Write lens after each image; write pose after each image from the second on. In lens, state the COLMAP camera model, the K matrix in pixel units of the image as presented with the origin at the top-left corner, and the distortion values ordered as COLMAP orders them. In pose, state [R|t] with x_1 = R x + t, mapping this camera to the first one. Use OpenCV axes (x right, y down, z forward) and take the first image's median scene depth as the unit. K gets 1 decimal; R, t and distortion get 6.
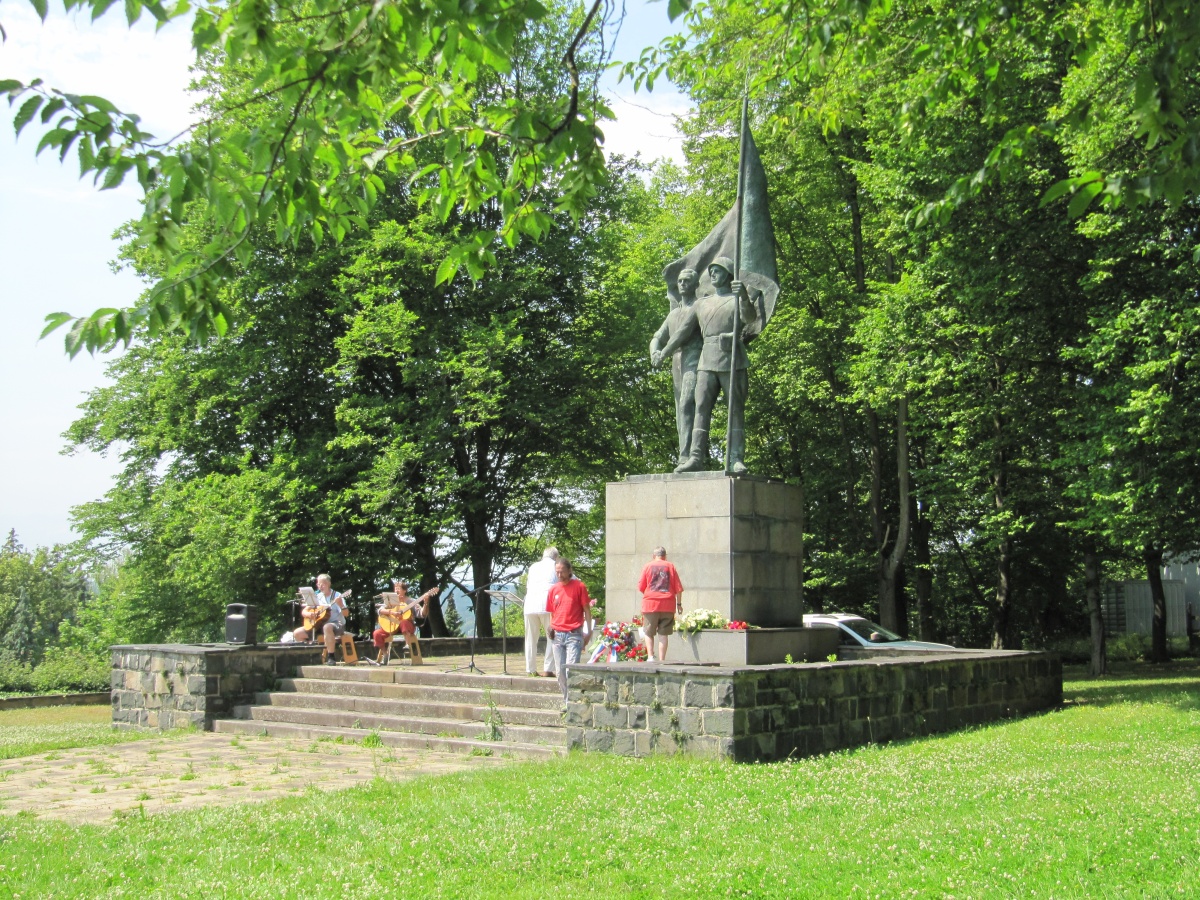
lens RADIAL K [[1480.2, 0, 557.1], [0, 1480.2, 467.3], [0, 0, 1]] dist [-0.055966, 0.265047]
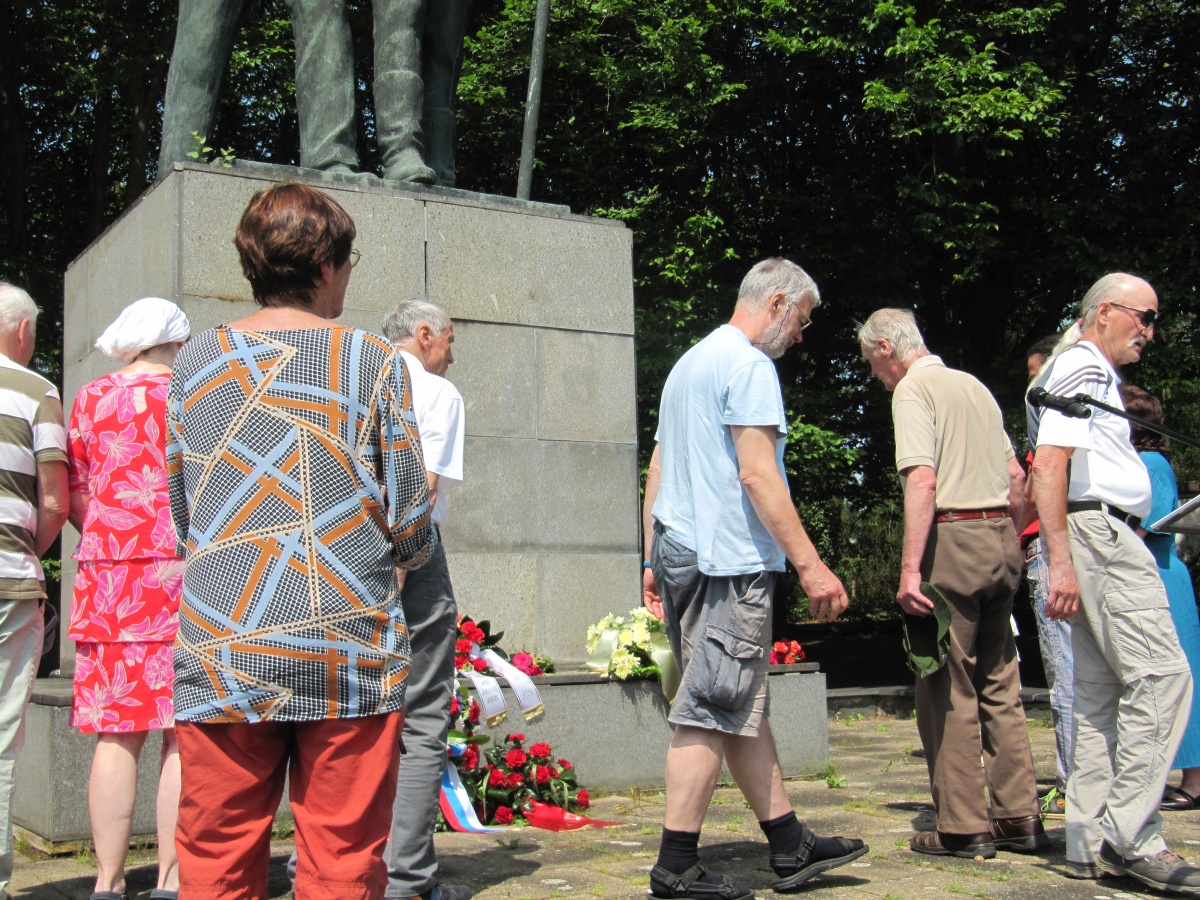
lens RADIAL K [[1520.9, 0, 574.7], [0, 1520.9, 454.9], [0, 0, 1]] dist [-0.051986, 0.292577]
pose [[0.351441, 0.093766, 0.931503, -0.203161], [-0.055813, 0.995301, -0.079131, 0.085013], [-0.934545, -0.024180, 0.355023, 0.850244]]
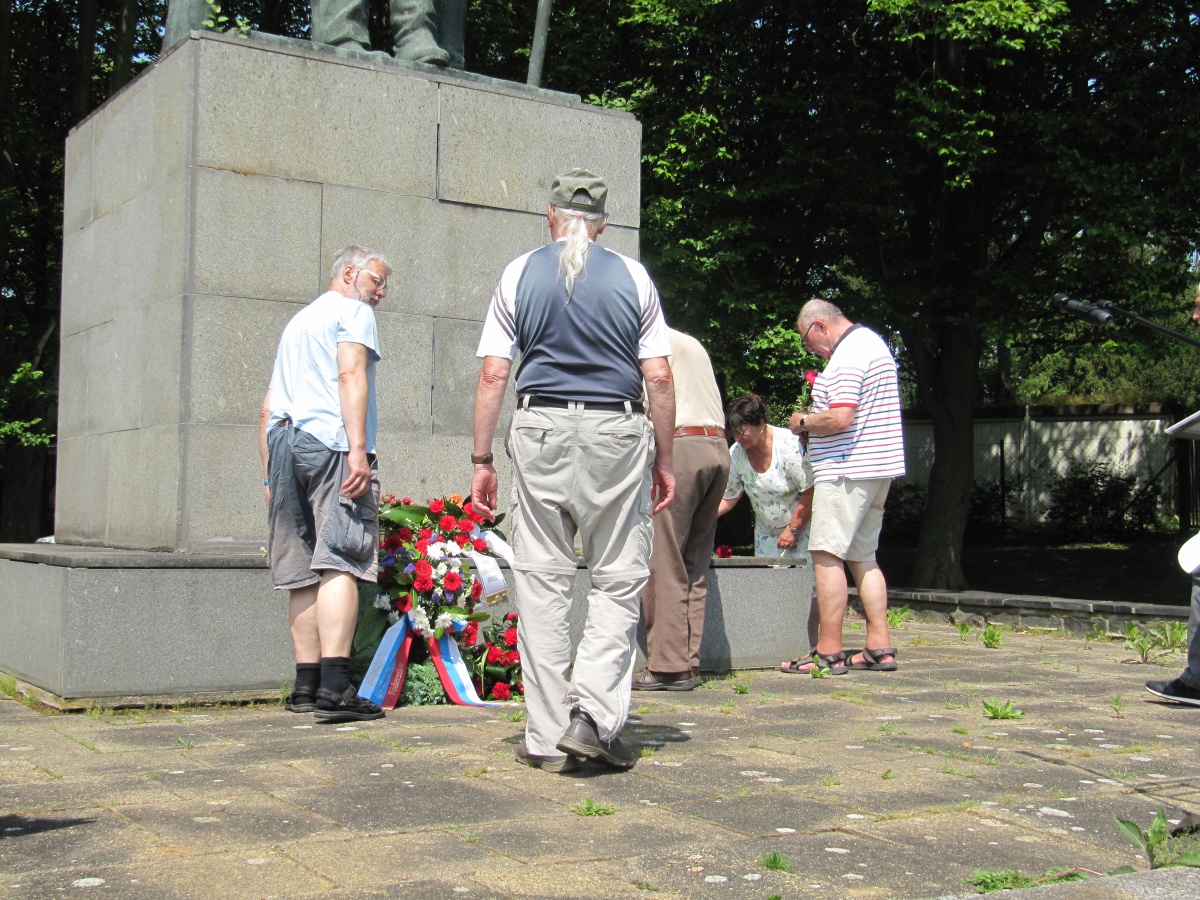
lens RADIAL K [[1521.4, 0, 583.6], [0, 1521.4, 447.5], [0, 0, 1]] dist [-0.046433, 0.266298]
pose [[0.319032, 0.049464, 0.946452, -0.210000], [-0.097147, 0.995084, -0.019259, 0.087701], [-0.942752, -0.085801, 0.322269, 0.856289]]
